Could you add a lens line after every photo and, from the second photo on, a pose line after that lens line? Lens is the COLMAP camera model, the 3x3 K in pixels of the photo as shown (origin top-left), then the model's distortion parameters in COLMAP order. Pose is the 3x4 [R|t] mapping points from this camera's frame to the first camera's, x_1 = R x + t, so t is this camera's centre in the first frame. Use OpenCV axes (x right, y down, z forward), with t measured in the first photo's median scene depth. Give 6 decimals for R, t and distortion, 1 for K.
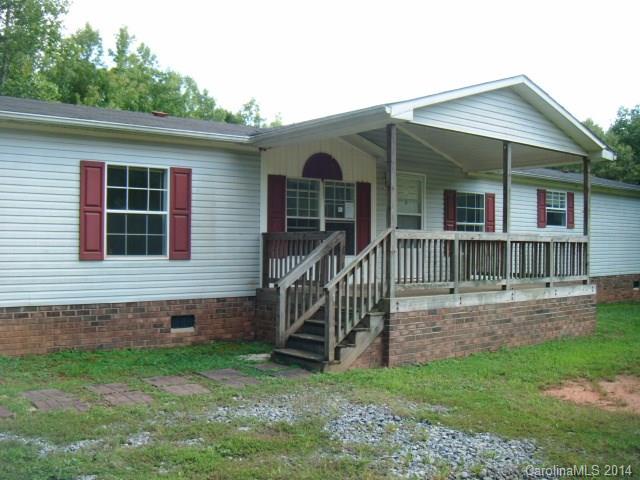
lens RADIAL K [[667.3, 0, 320.4], [0, 667.3, 240.4], [0, 0, 1]] dist [-0.163416, 0.000000]
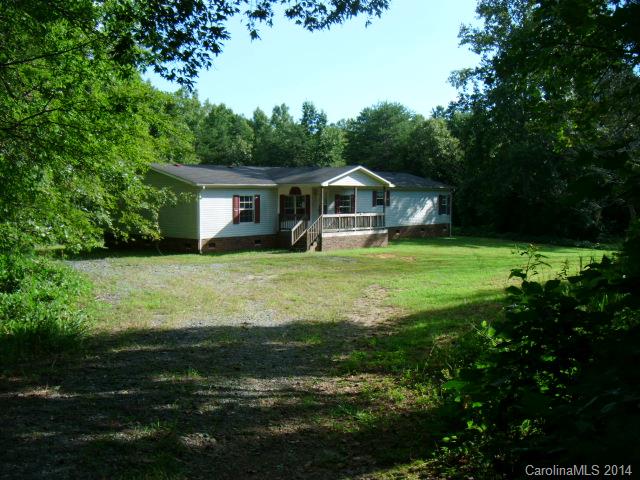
lens RADIAL K [[667.3, 0, 319.9], [0, 667.3, 239.9], [0, 0, 1]] dist [-0.163416, 0.000000]
pose [[0.985405, -0.013805, 0.169668, -0.488769], [0.000598, 0.996981, 0.077646, -0.150971], [-0.170228, -0.076412, 0.982438, -2.420111]]
